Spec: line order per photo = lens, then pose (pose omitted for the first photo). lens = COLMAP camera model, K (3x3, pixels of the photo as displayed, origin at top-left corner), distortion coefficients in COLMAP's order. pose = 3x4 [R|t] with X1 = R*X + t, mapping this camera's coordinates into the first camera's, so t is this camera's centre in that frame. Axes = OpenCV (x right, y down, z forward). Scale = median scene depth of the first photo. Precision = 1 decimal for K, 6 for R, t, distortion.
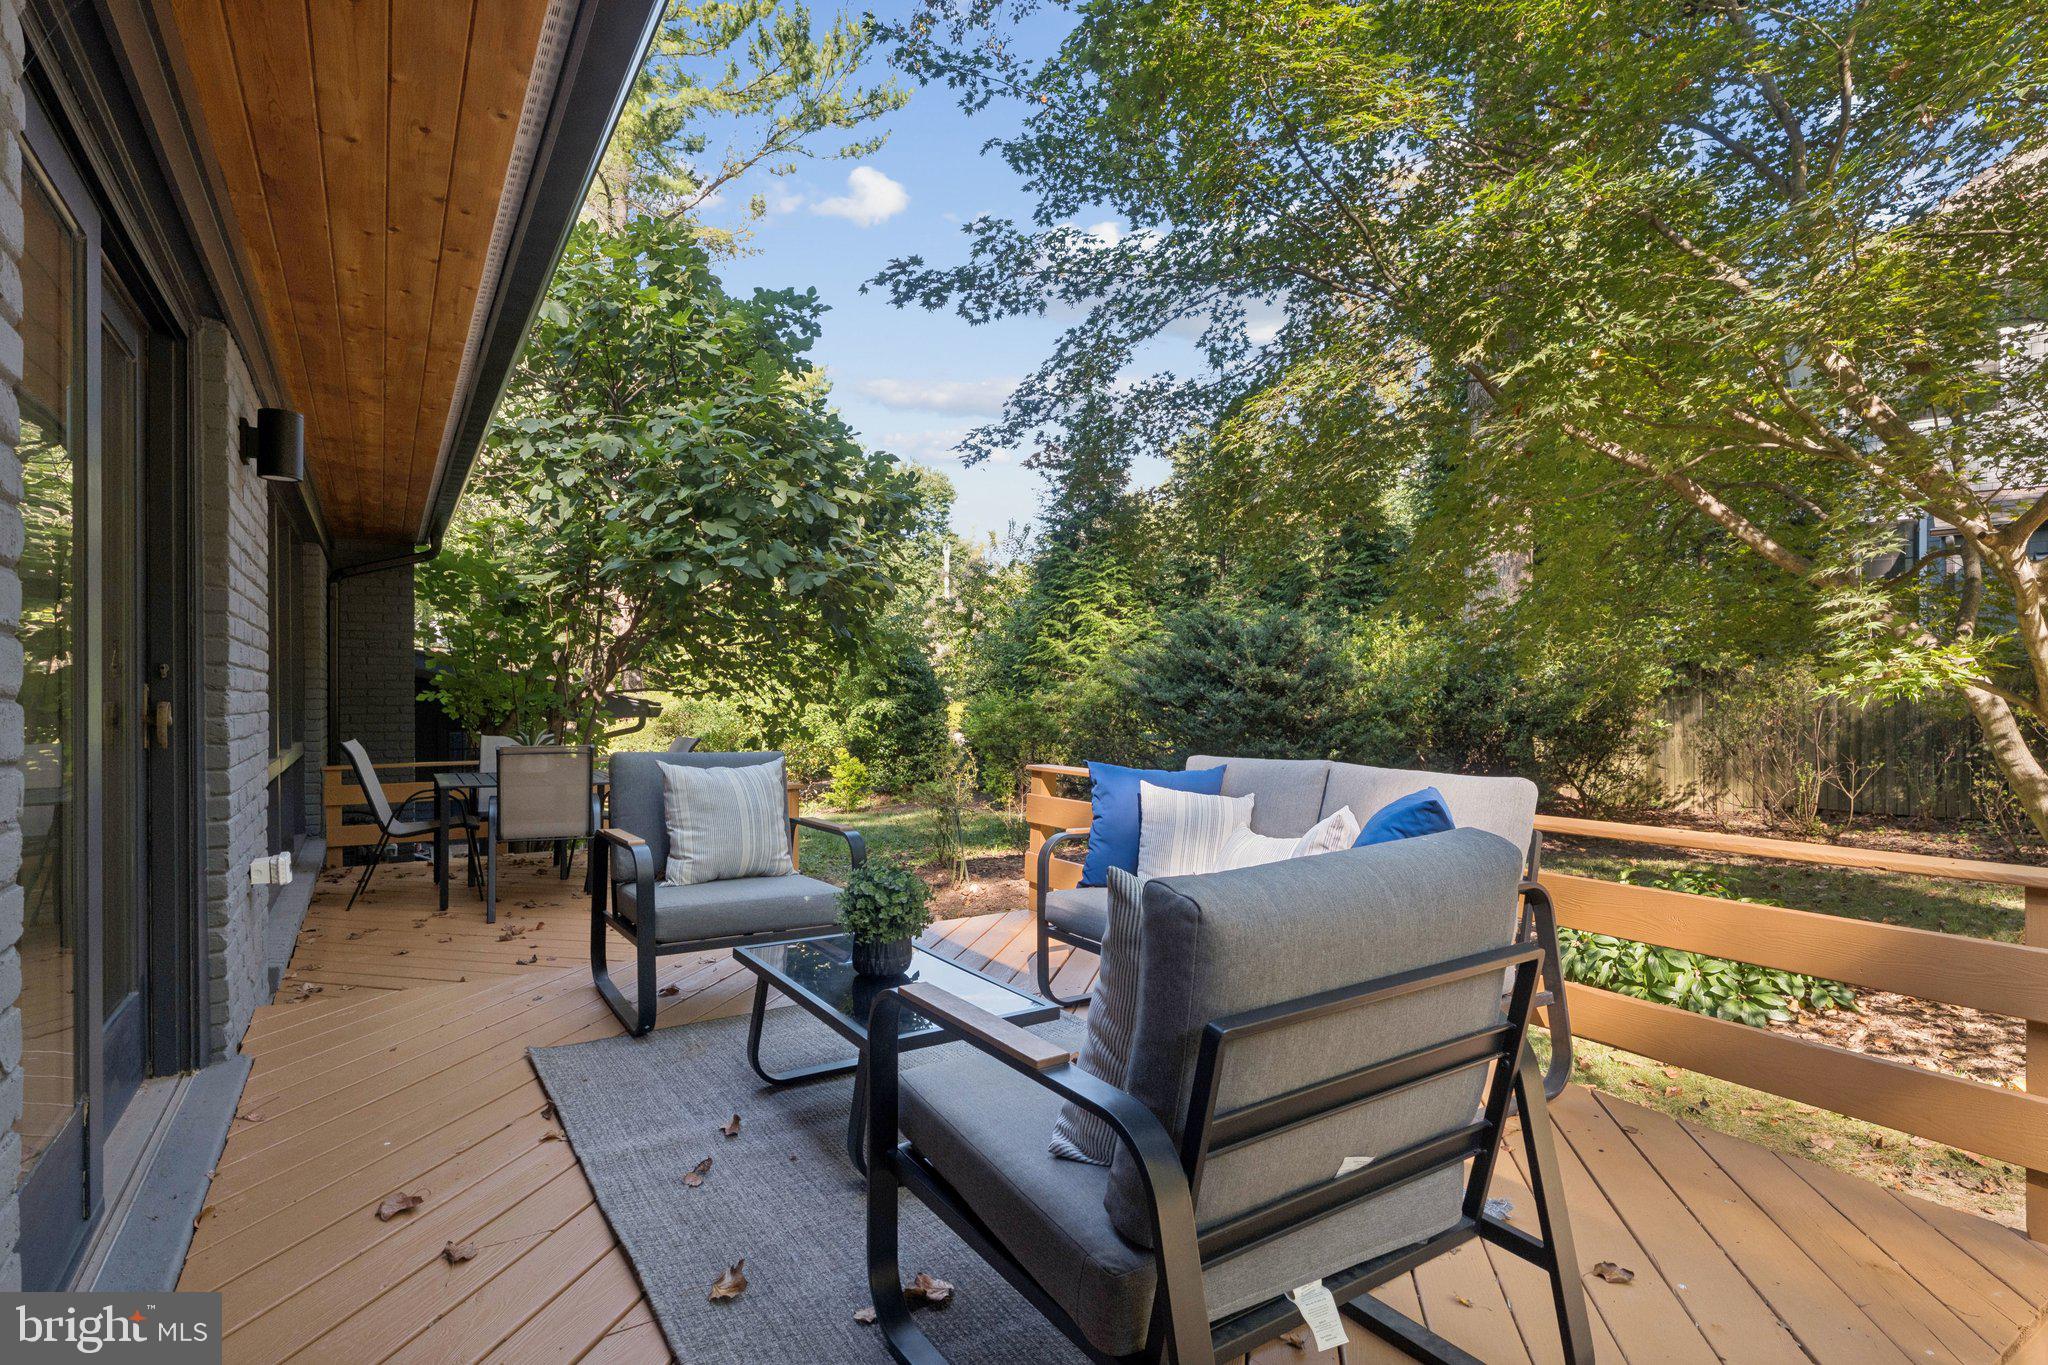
lens RADIAL K [[1002.7, 0, 1023.8], [0, 1002.7, 688.6], [0, 0, 1]] dist [-0.003040, -0.000203]
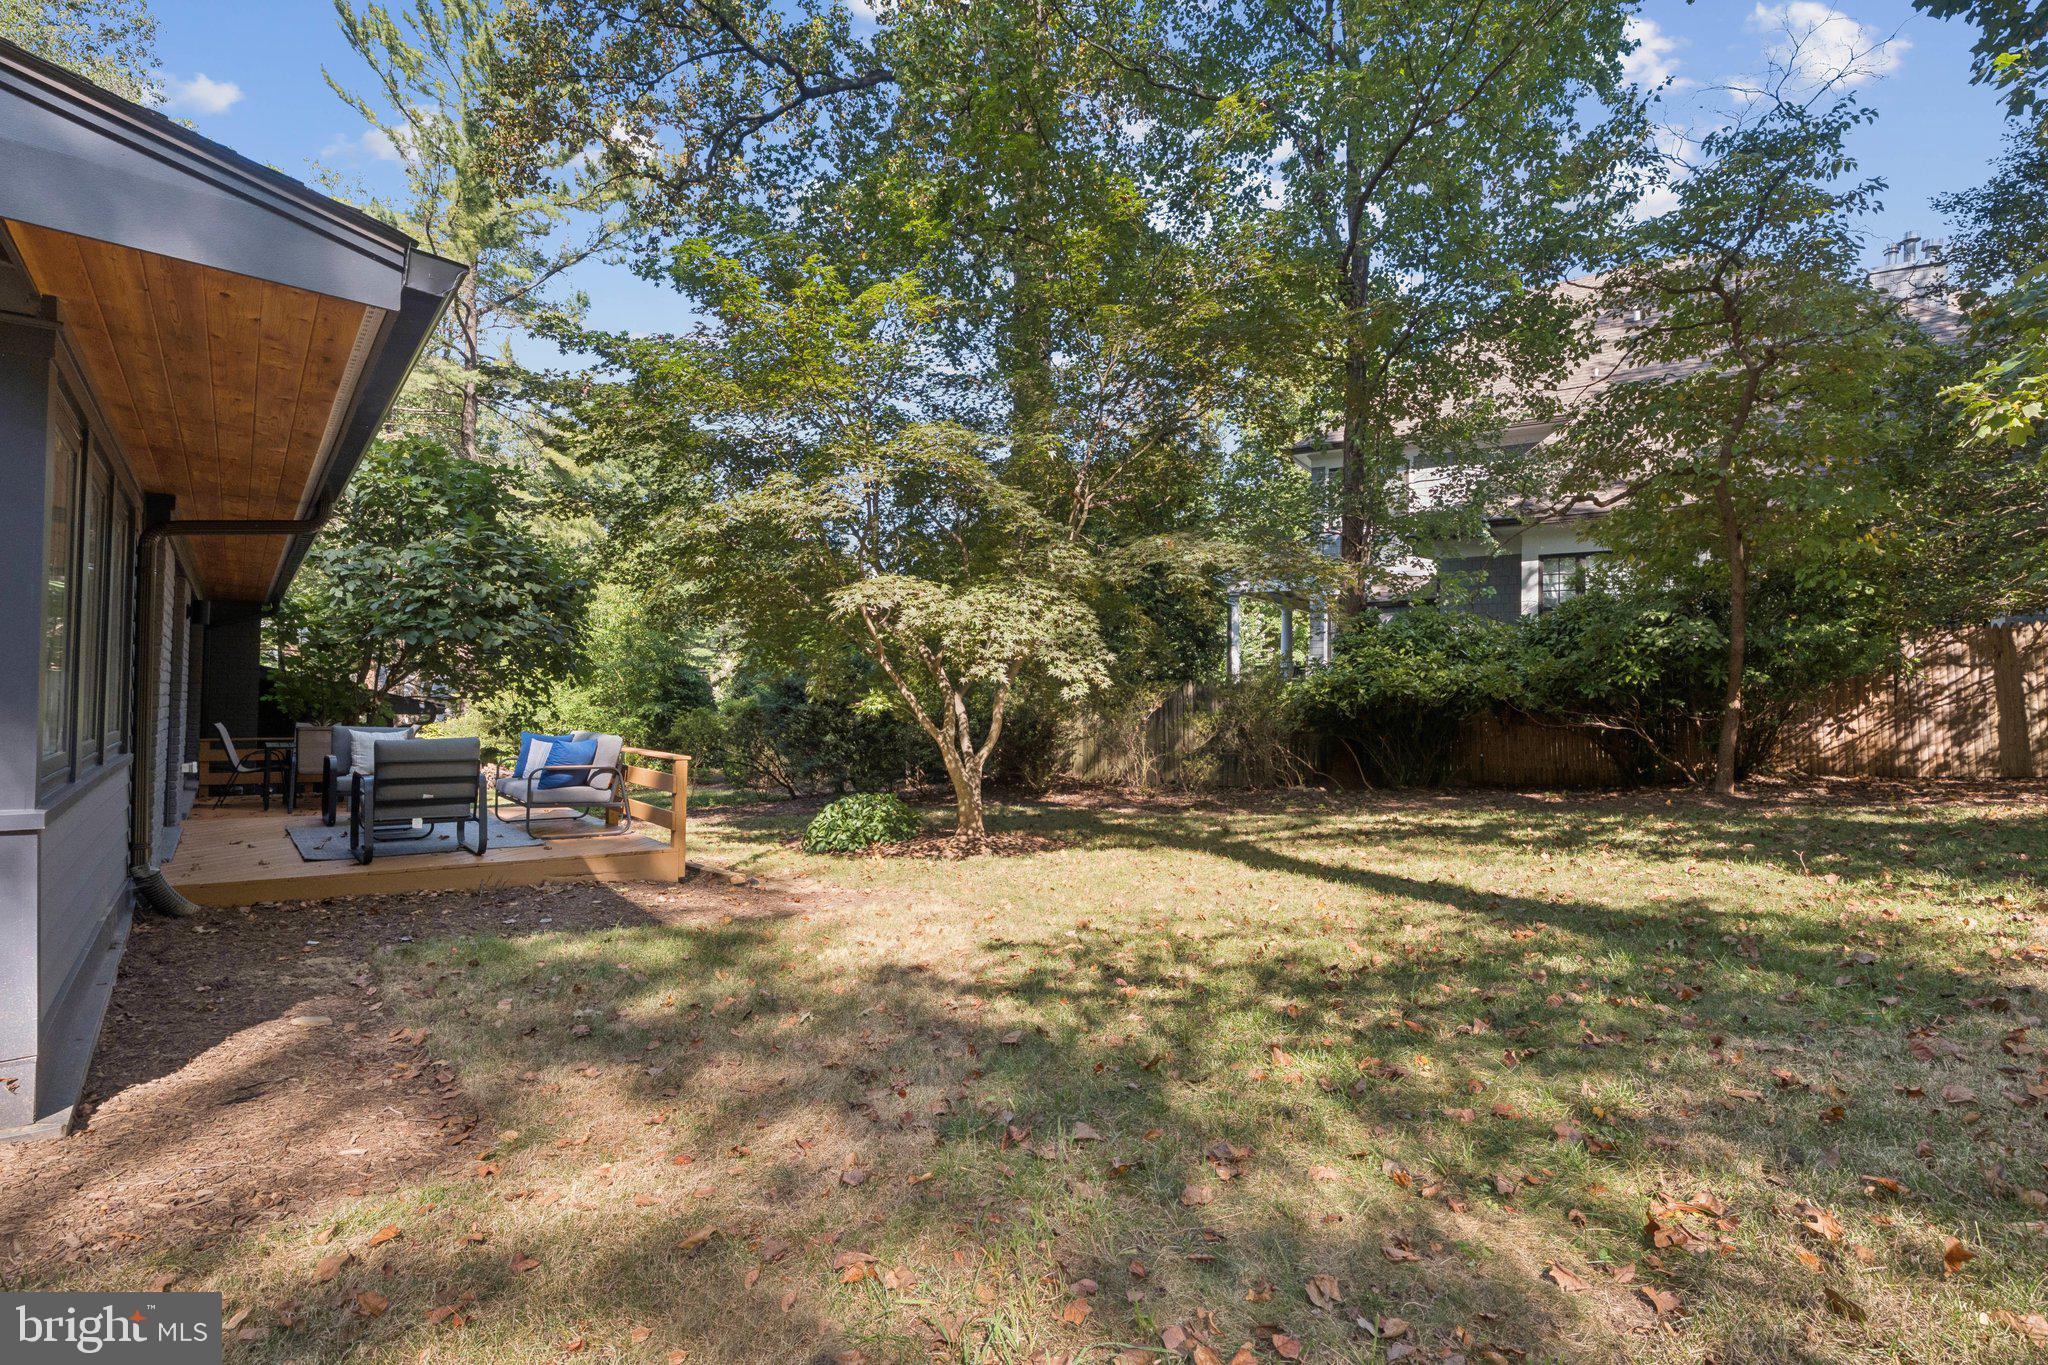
lens RADIAL K [[956.1, 0, 1020.9], [0, 956.1, 687.2], [0, 0, 1]] dist [0.003110, 0.000403]
pose [[0.993050, 0.023546, 0.115312, 0.463927], [-0.022532, 0.999695, -0.010089, -0.023184], [-0.115514, 0.007421, 0.993278, -0.725374]]
